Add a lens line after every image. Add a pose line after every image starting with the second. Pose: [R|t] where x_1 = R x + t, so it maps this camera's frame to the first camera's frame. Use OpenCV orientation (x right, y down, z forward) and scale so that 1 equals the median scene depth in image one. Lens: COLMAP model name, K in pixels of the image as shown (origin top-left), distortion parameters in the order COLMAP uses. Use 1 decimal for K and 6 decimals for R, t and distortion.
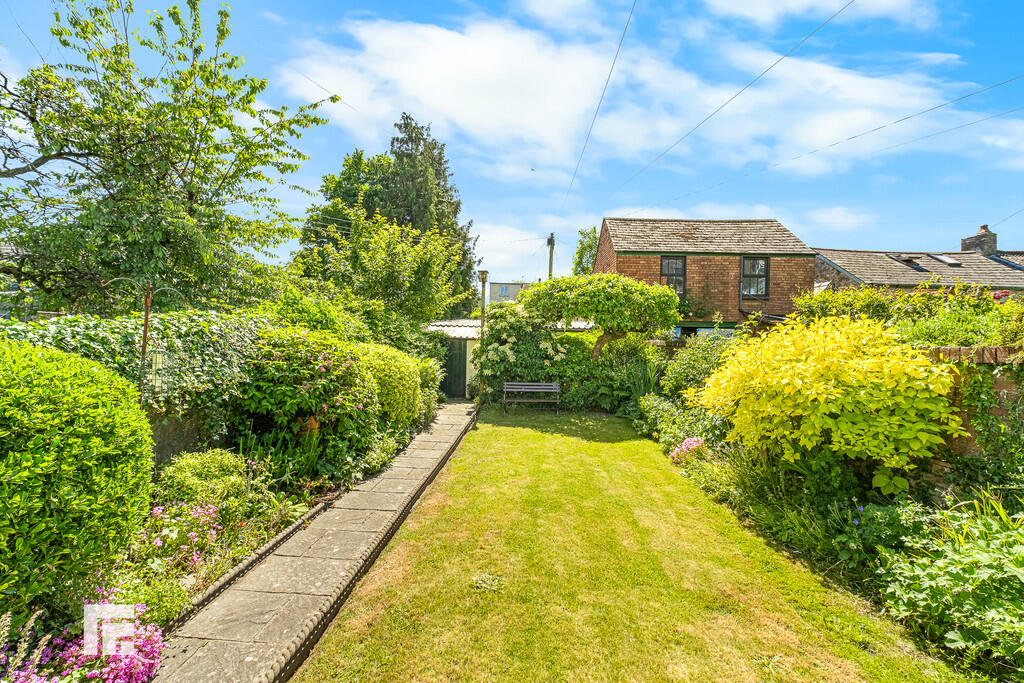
lens RADIAL K [[456.3, 0, 510.8], [0, 456.3, 346.3], [0, 0, 1]] dist [-0.004924, 0.001406]
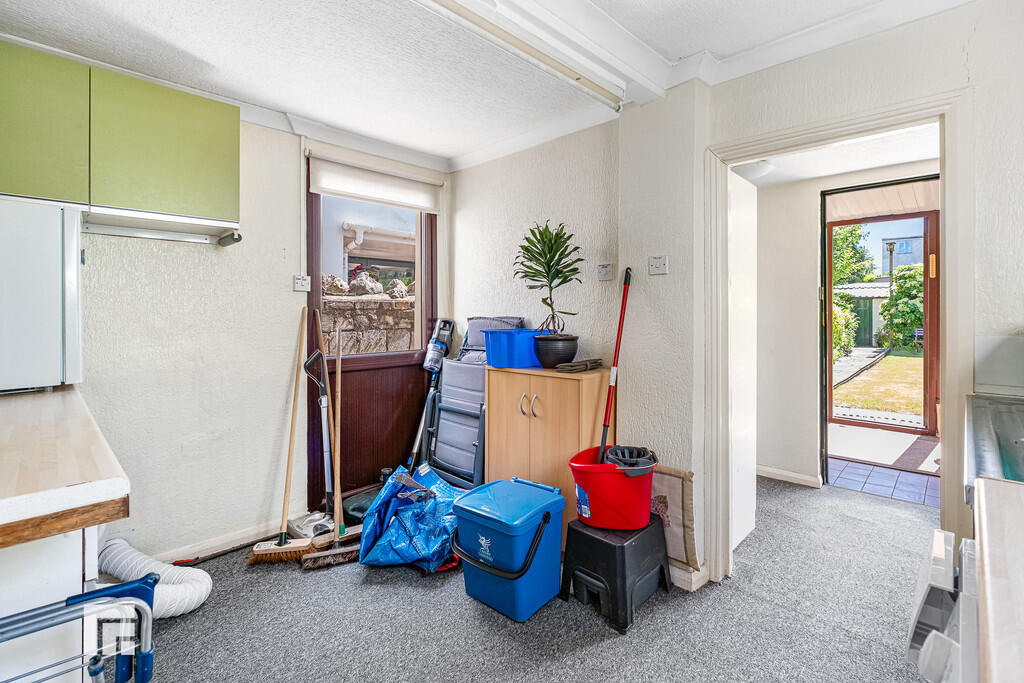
lens RADIAL K [[456.3, 0, 522.0], [0, 456.3, 310.3], [0, 0, 1]] dist [-0.004924, 0.001406]
pose [[0.753600, -0.022518, -0.656948, -0.005262], [0.010116, 0.999692, -0.022662, 0.042872], [0.657256, 0.010432, 0.753595, -0.633010]]
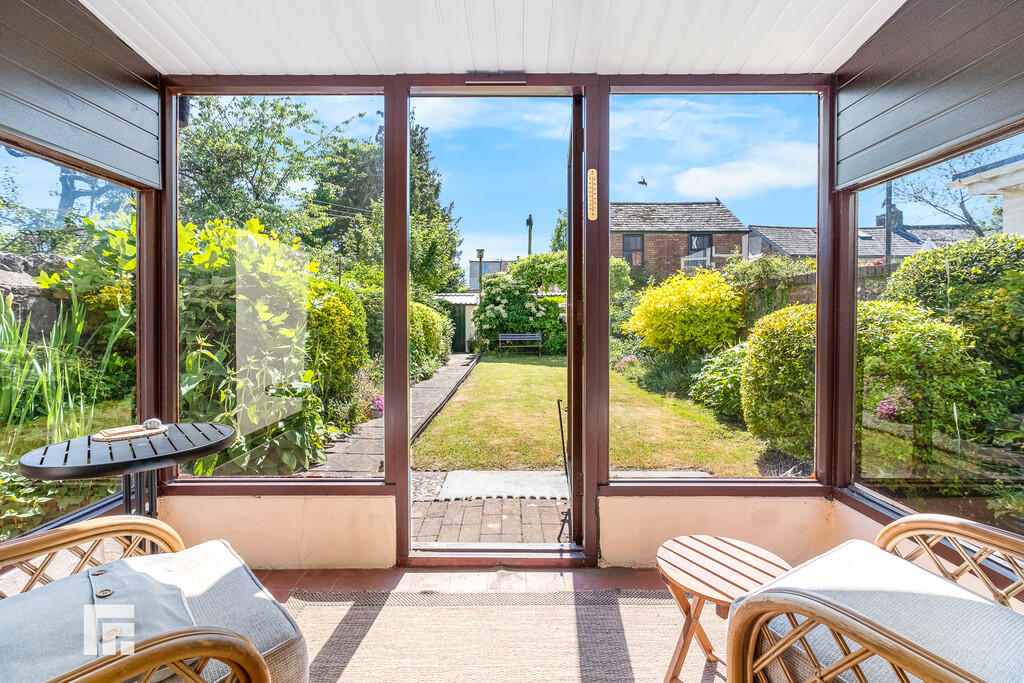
lens RADIAL K [[456.3, 0, 512.9], [0, 456.3, 319.9], [0, 0, 1]] dist [-0.004924, 0.001406]
pose [[0.998512, -0.024581, 0.048683, -0.035114], [0.025049, 0.999645, -0.009032, 0.047987], [-0.048443, 0.010238, 0.998773, -0.293520]]
